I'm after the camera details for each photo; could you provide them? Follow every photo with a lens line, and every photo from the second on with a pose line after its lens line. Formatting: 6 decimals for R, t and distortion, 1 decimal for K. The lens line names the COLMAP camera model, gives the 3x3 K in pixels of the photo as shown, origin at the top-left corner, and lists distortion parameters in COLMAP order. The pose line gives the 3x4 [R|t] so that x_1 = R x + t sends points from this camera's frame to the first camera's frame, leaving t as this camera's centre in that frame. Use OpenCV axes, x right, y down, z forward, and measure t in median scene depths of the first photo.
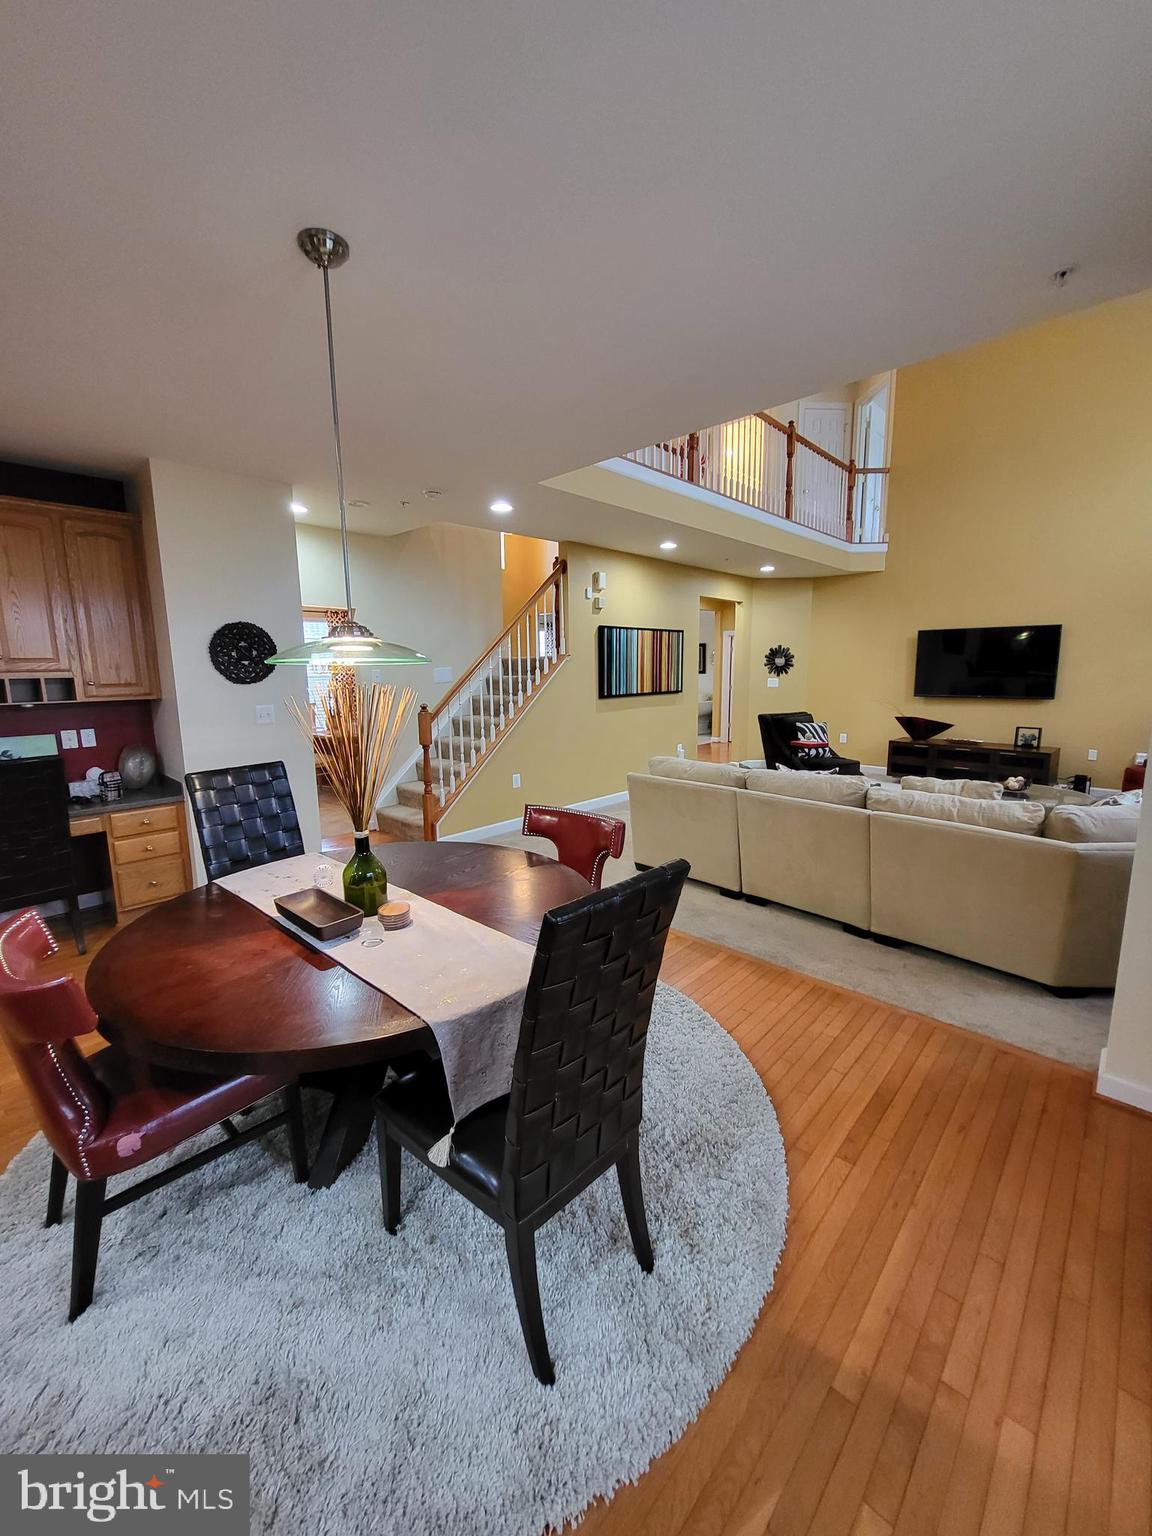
lens RADIAL K [[611.4, 0, 579.4], [0, 611.4, 760.4], [0, 0, 1]] dist [-0.001056, -0.000331]
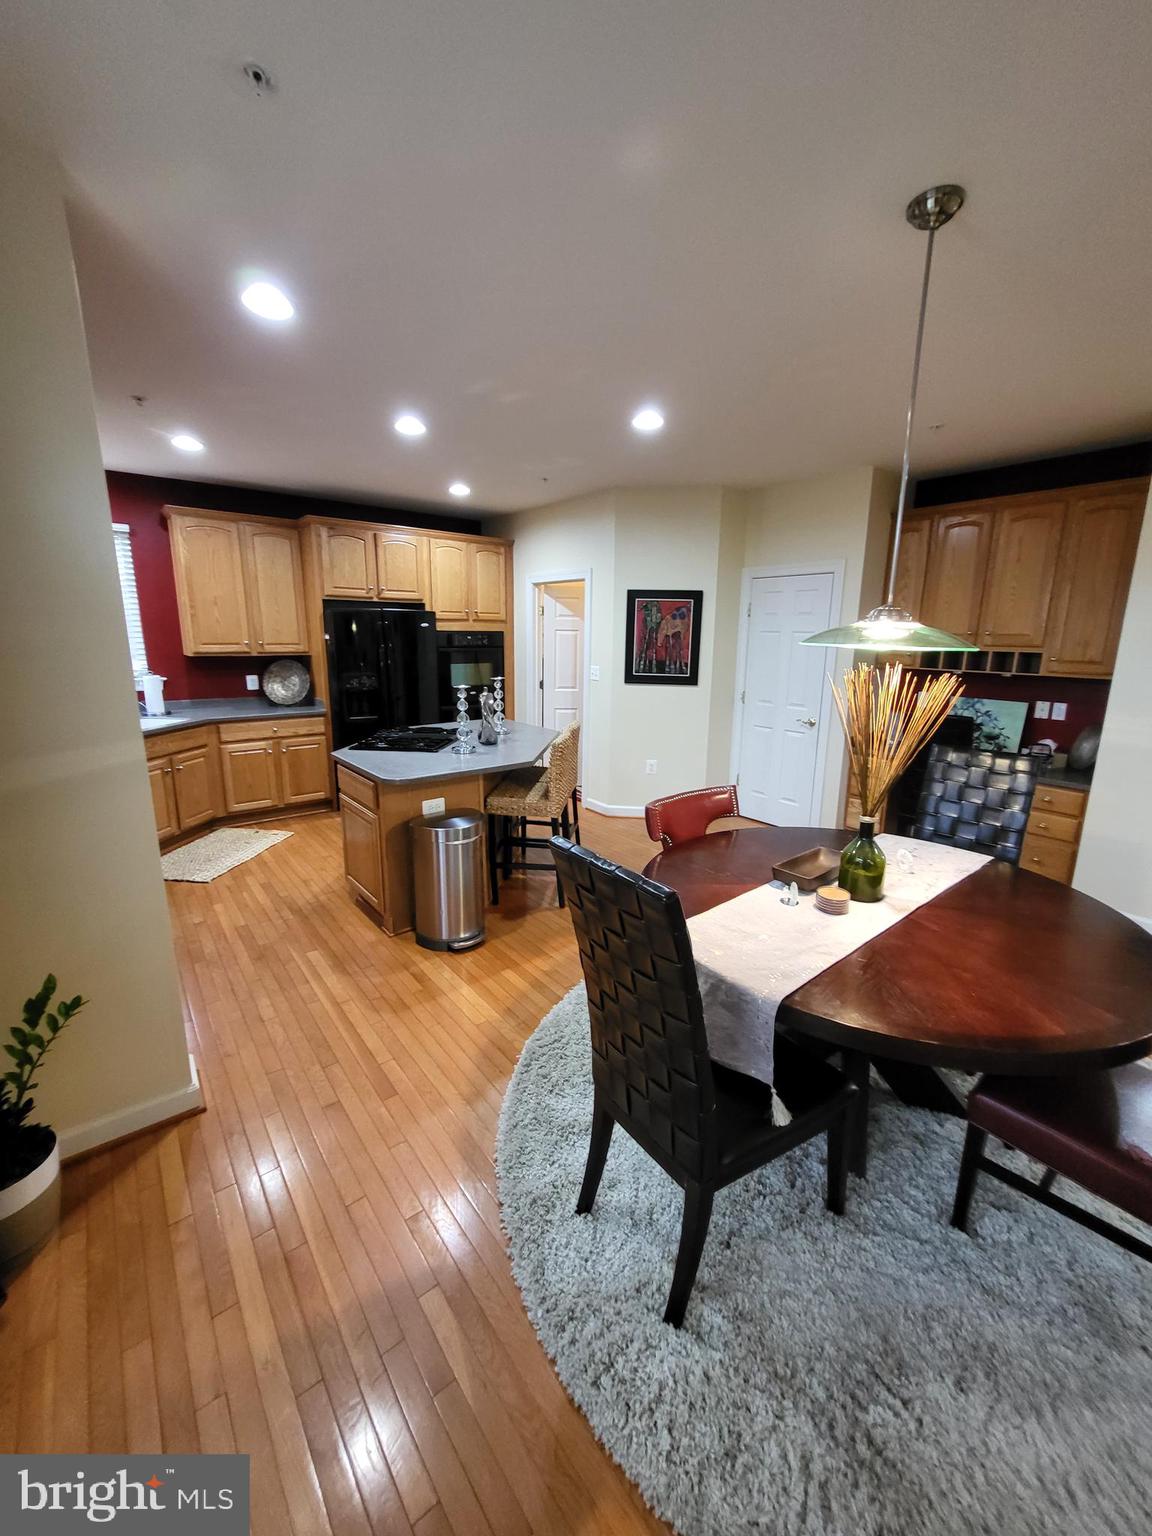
lens RADIAL K [[600.8, 0, 582.7], [0, 600.8, 765.3], [0, 0, 1]] dist [-0.000612, -0.000040]
pose [[-0.147492, 0.222336, -0.963749, 0.319111], [-0.167307, 0.954756, 0.245865, -0.063371], [0.974810, 0.197505, -0.103620, 0.318755]]
